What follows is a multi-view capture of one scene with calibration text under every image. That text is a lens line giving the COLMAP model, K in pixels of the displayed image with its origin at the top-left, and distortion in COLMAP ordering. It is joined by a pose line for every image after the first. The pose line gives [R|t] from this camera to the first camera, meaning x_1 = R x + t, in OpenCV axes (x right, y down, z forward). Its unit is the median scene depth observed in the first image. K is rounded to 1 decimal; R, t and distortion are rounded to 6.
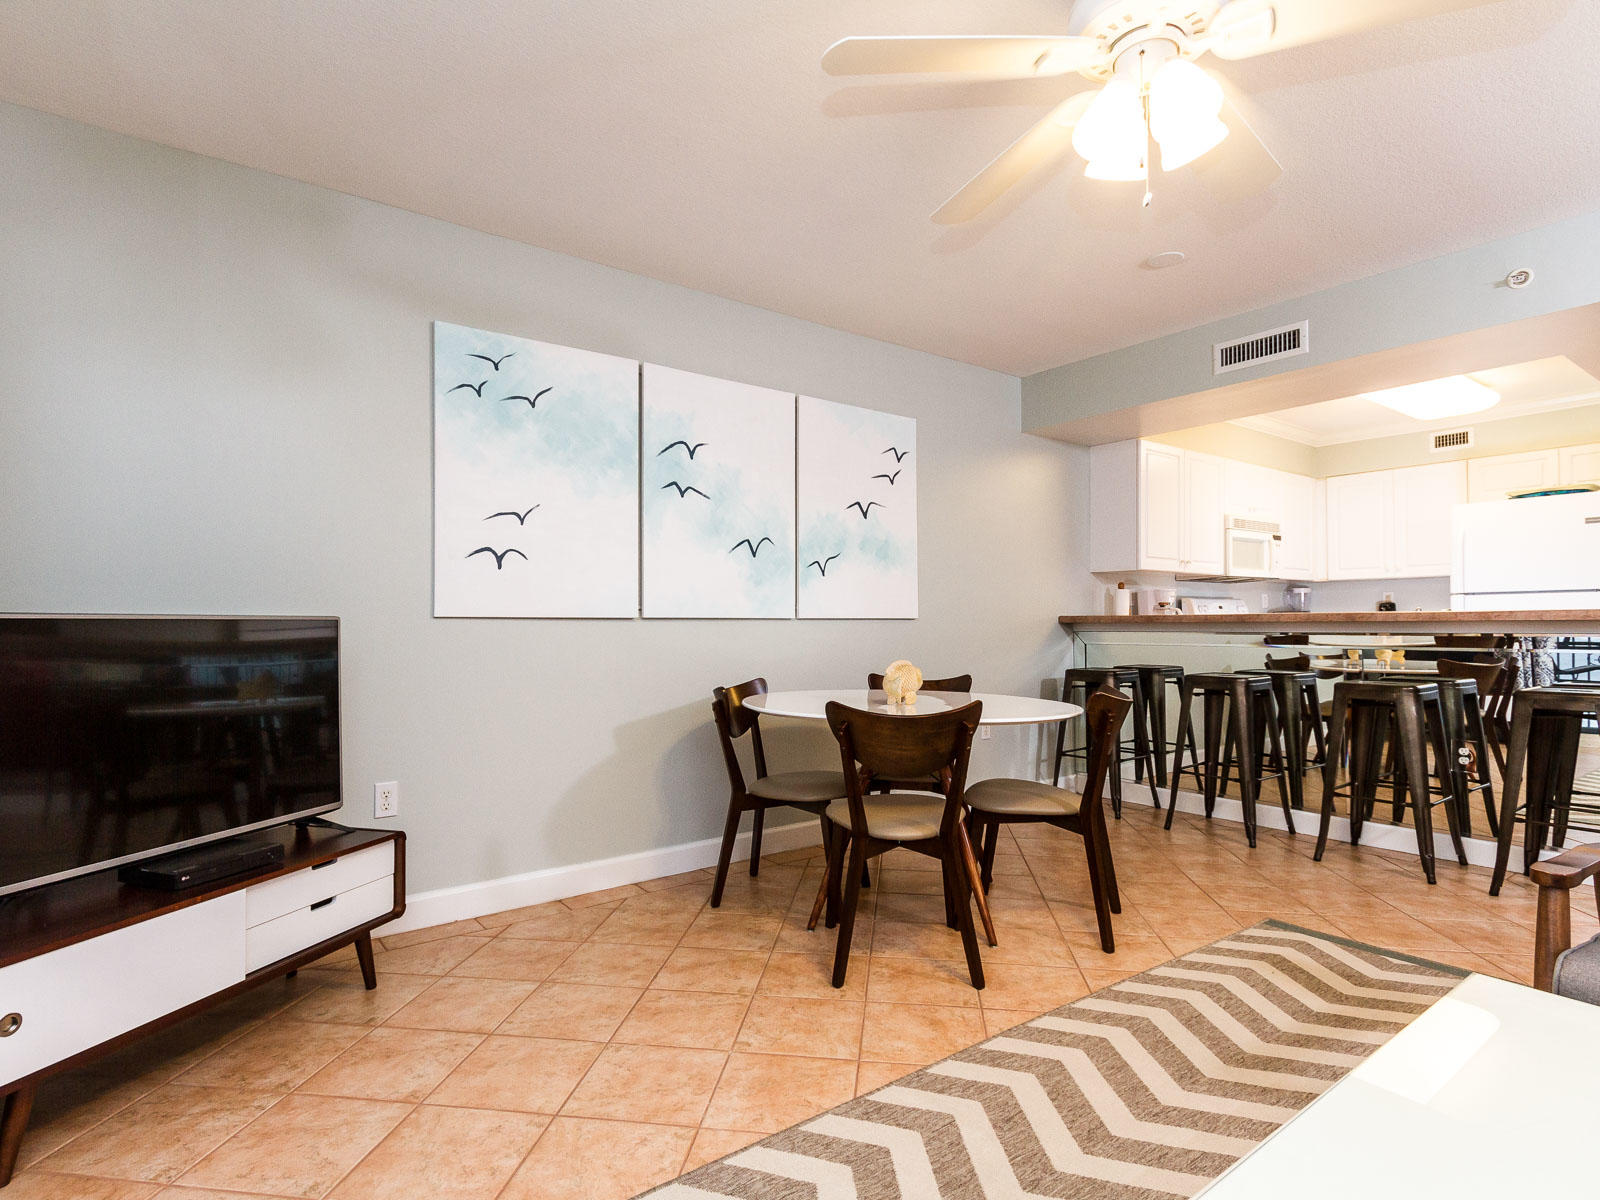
lens RADIAL K [[869.4, 0, 774.8], [0, 869.4, 612.0], [0, 0, 1]] dist [0.016659, 0.000201]
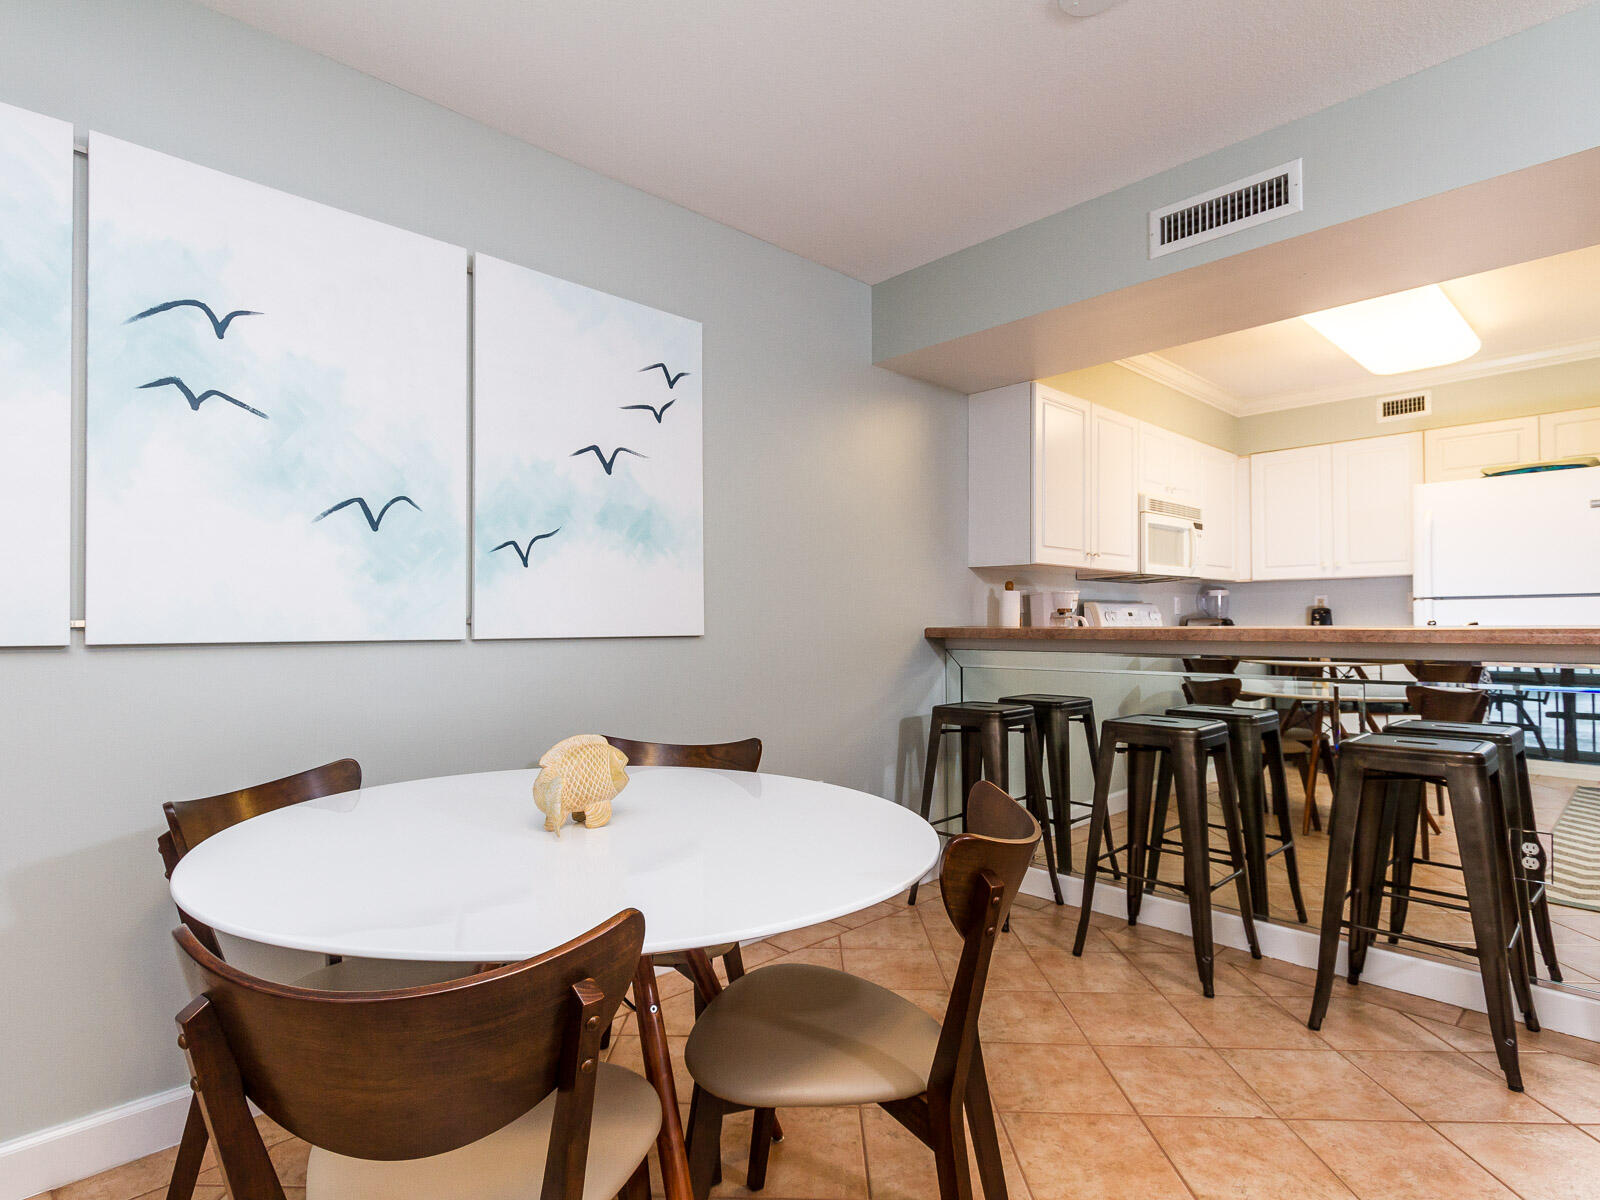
lens RADIAL K [[869.4, 0, 765.8], [0, 869.4, 609.1], [0, 0, 1]] dist [0.016659, 0.000201]
pose [[0.993993, 0.001627, 0.109429, 0.132306], [-0.001339, 0.999995, -0.002714, -0.009755], [-0.109433, 0.002551, 0.993991, 0.342625]]
